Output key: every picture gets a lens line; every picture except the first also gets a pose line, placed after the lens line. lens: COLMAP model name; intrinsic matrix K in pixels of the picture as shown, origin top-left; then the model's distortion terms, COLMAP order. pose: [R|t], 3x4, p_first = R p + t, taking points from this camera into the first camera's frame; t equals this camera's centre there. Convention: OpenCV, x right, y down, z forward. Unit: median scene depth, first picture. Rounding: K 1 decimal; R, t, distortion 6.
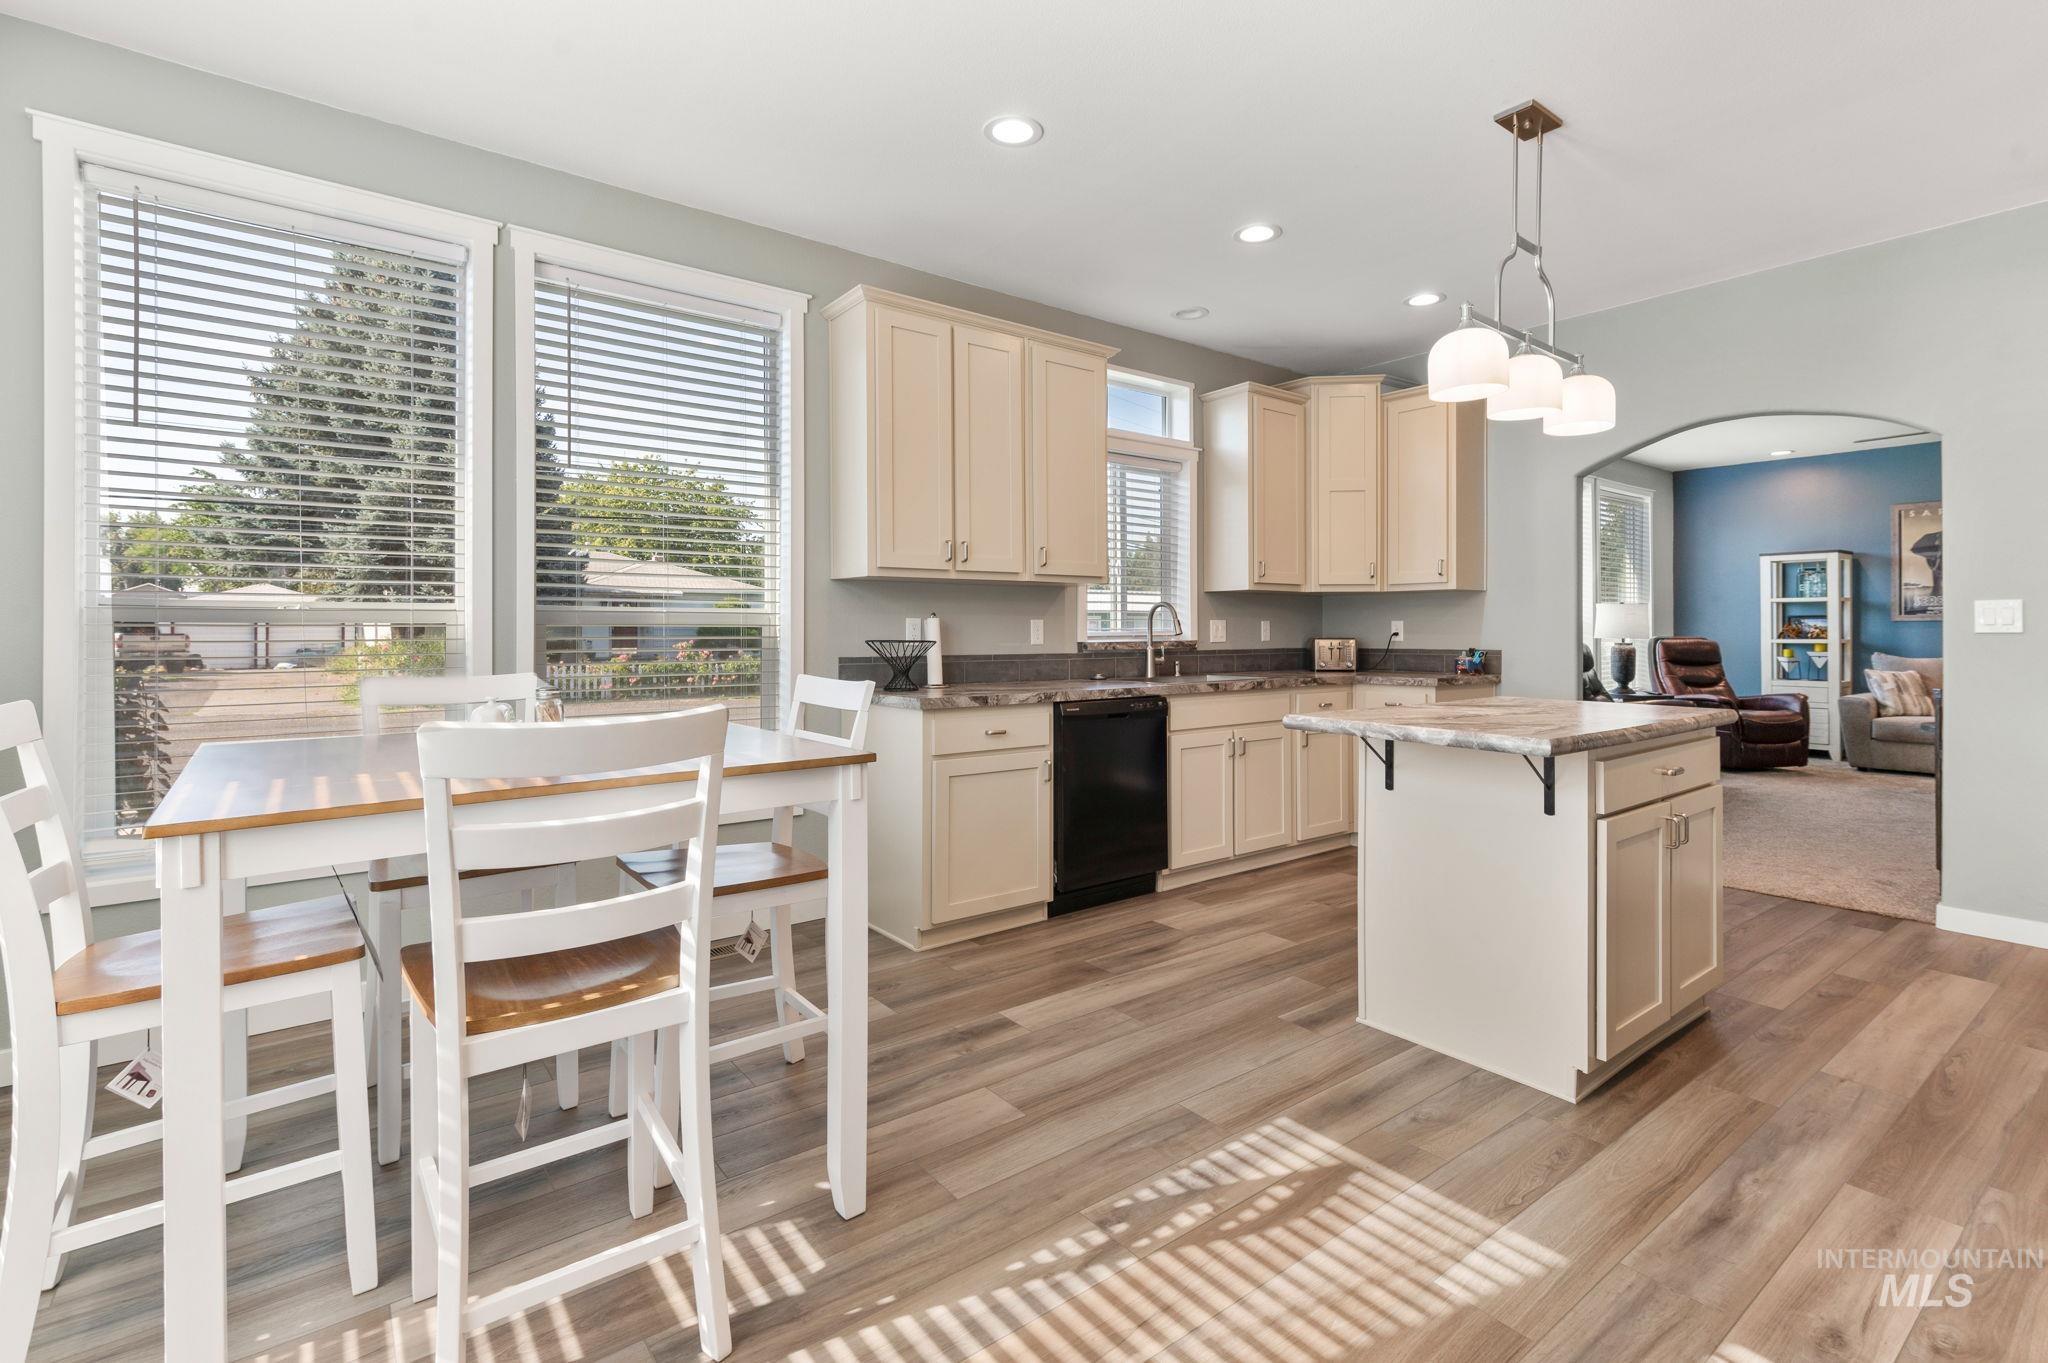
lens RADIAL K [[936.4, 0, 993.9], [0, 936.4, 633.4], [0, 0, 1]] dist [-0.014241, 0.000992]
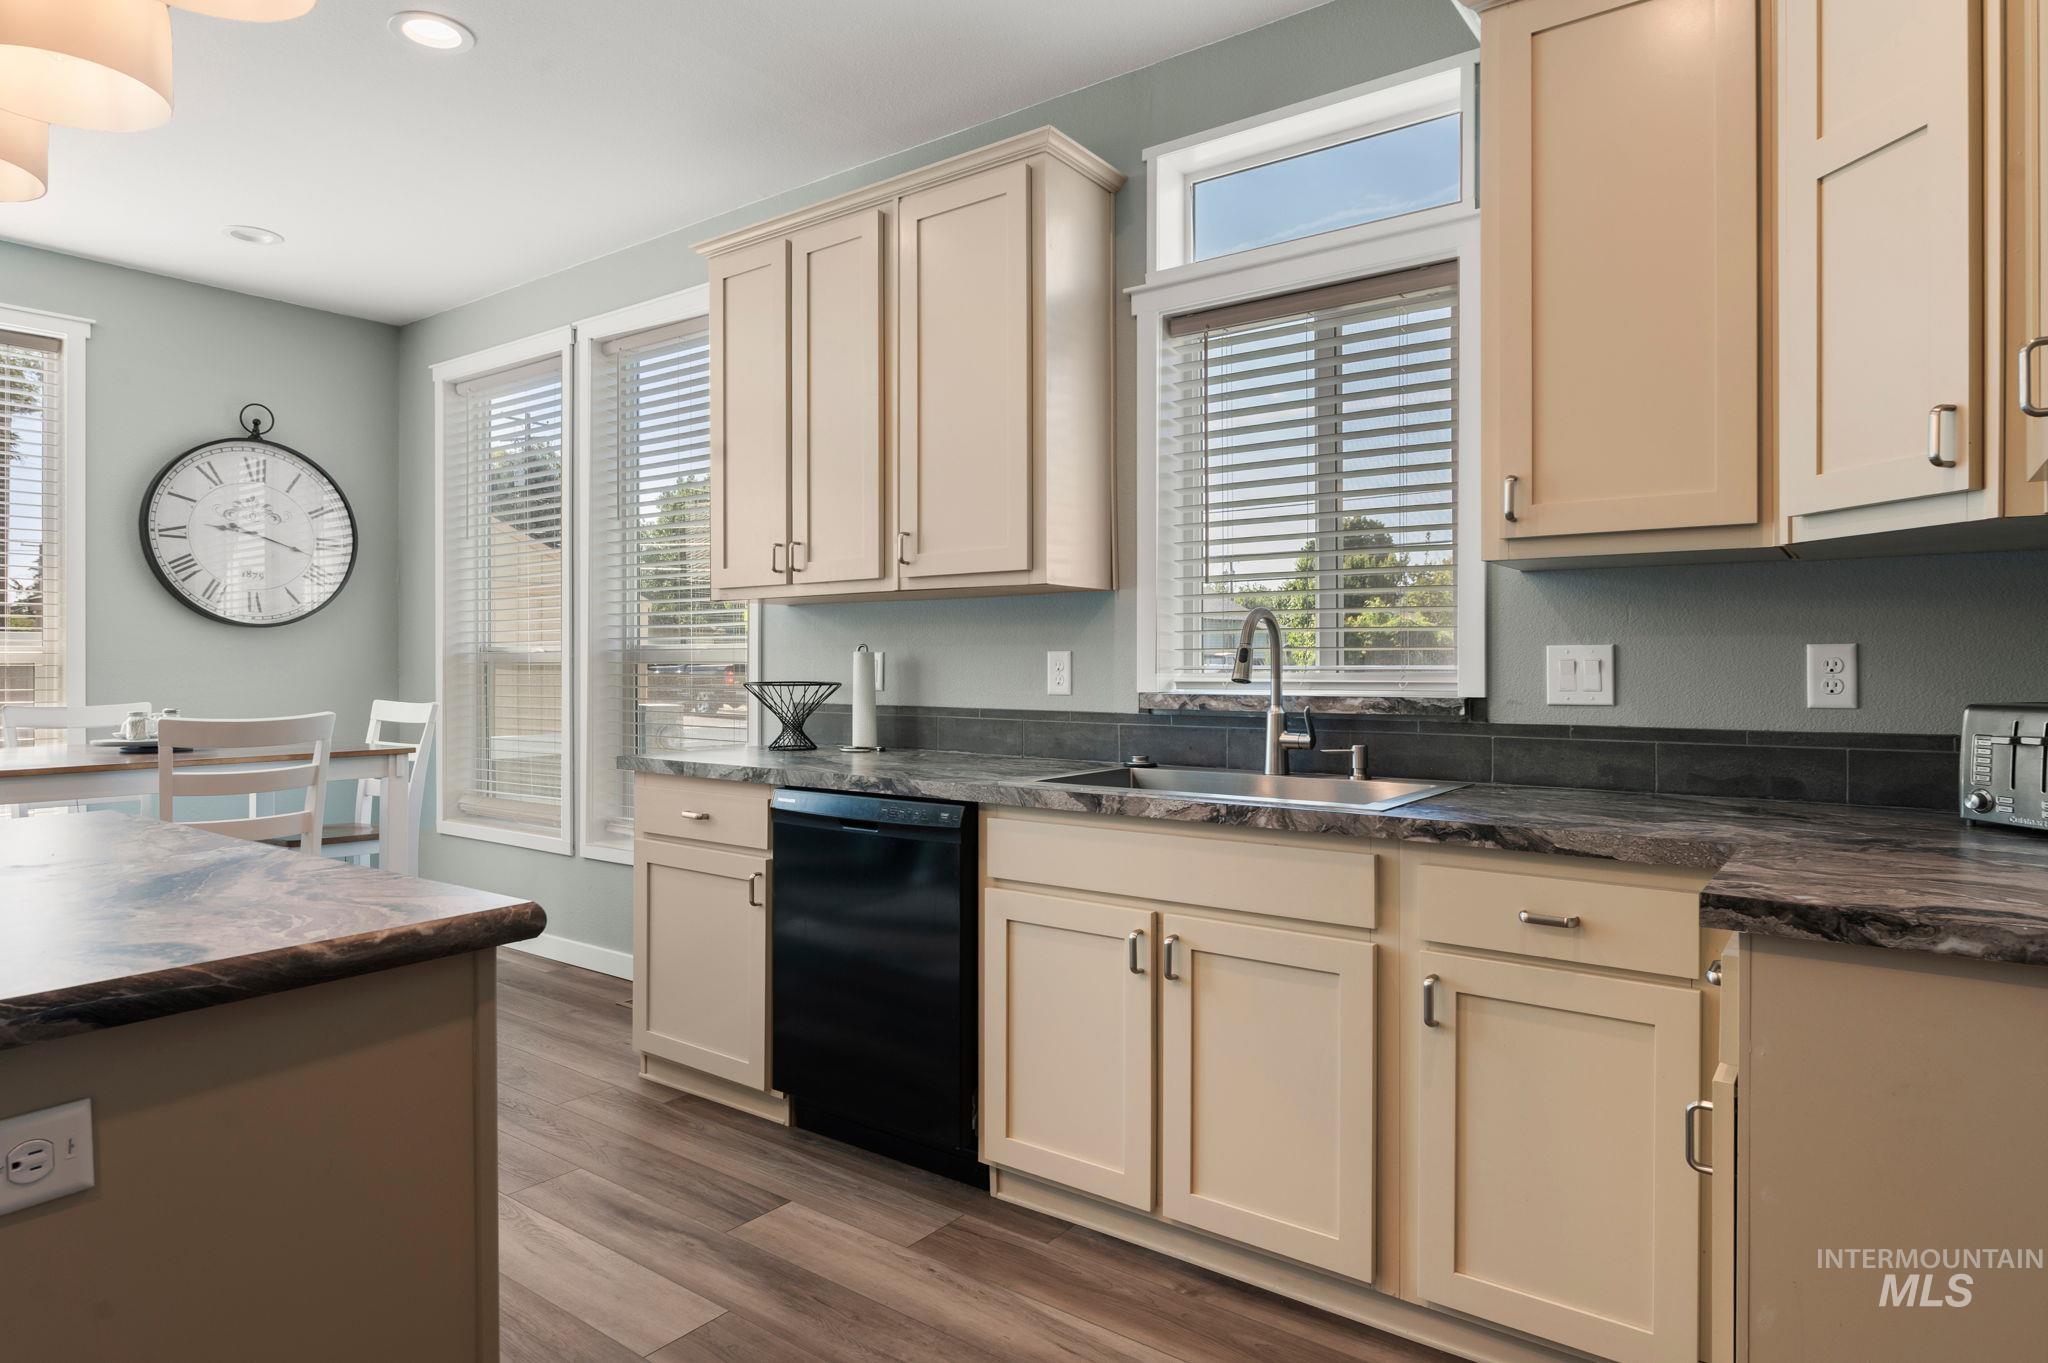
lens RADIAL K [[1122.8, 0, 1039.3], [0, 1122.8, 665.0], [0, 0, 1]] dist [-0.002355, -0.003734]
pose [[0.320548, 0.004208, -0.947223, 0.601901], [-0.003859, 0.999988, 0.003137, -0.007149], [0.947225, 0.002650, 0.320560, 0.663750]]
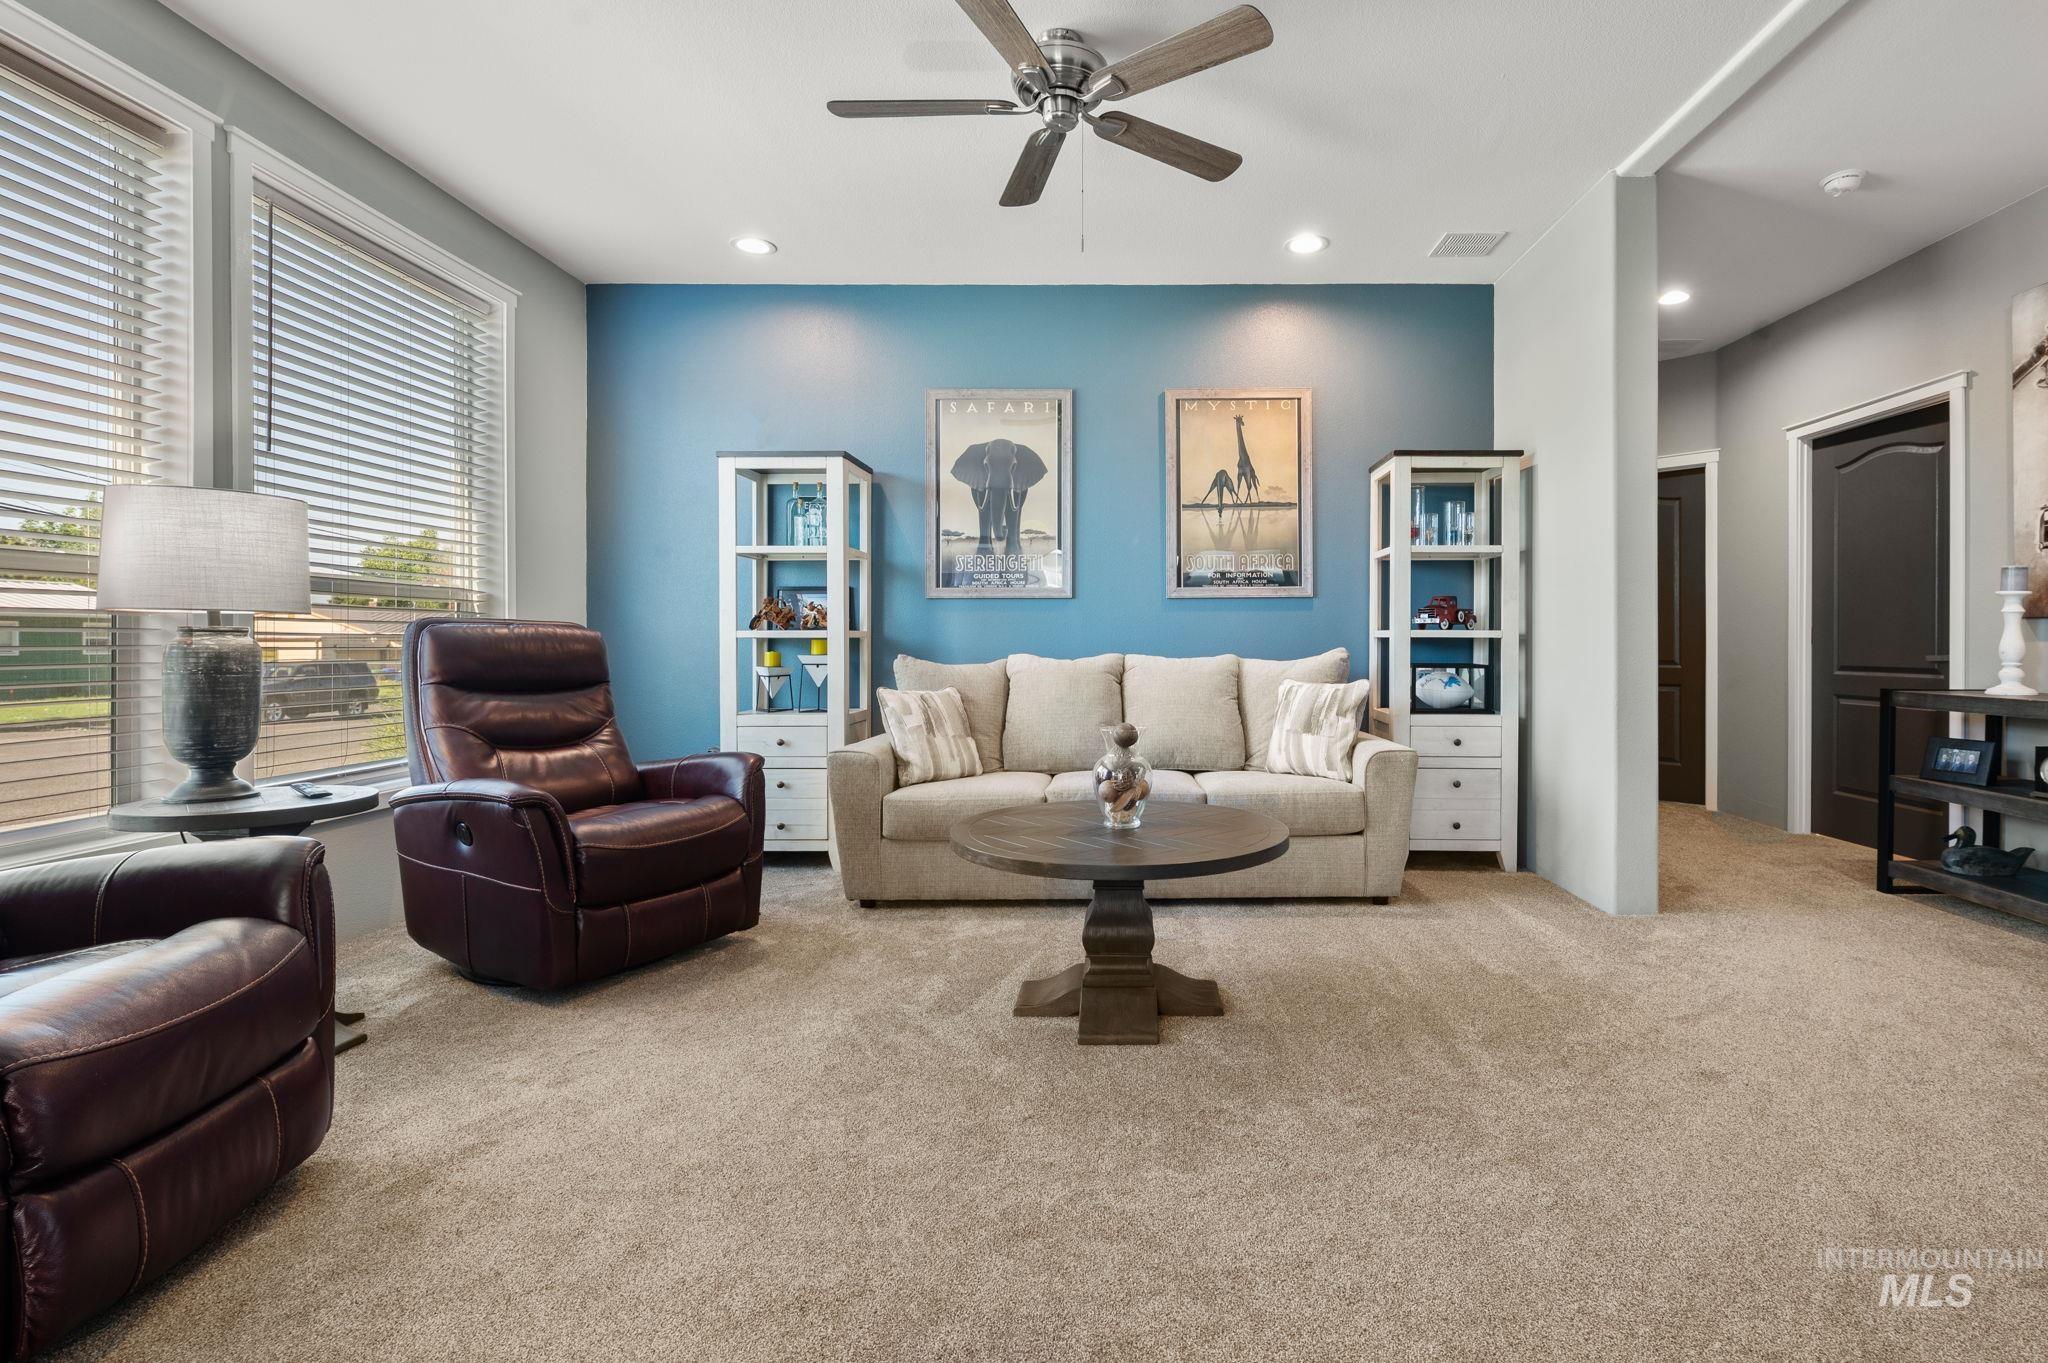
lens RADIAL K [[936.4, 0, 1126.9], [0, 936.4, 651.9], [0, 0, 1]] dist [-0.014241, 0.000992]
pose [[0.598610, -0.006777, 0.801012, 0.921561], [0.004377, 0.999977, 0.005190, 0.025405], [-0.801029, 0.000399, 0.598626, 0.882707]]
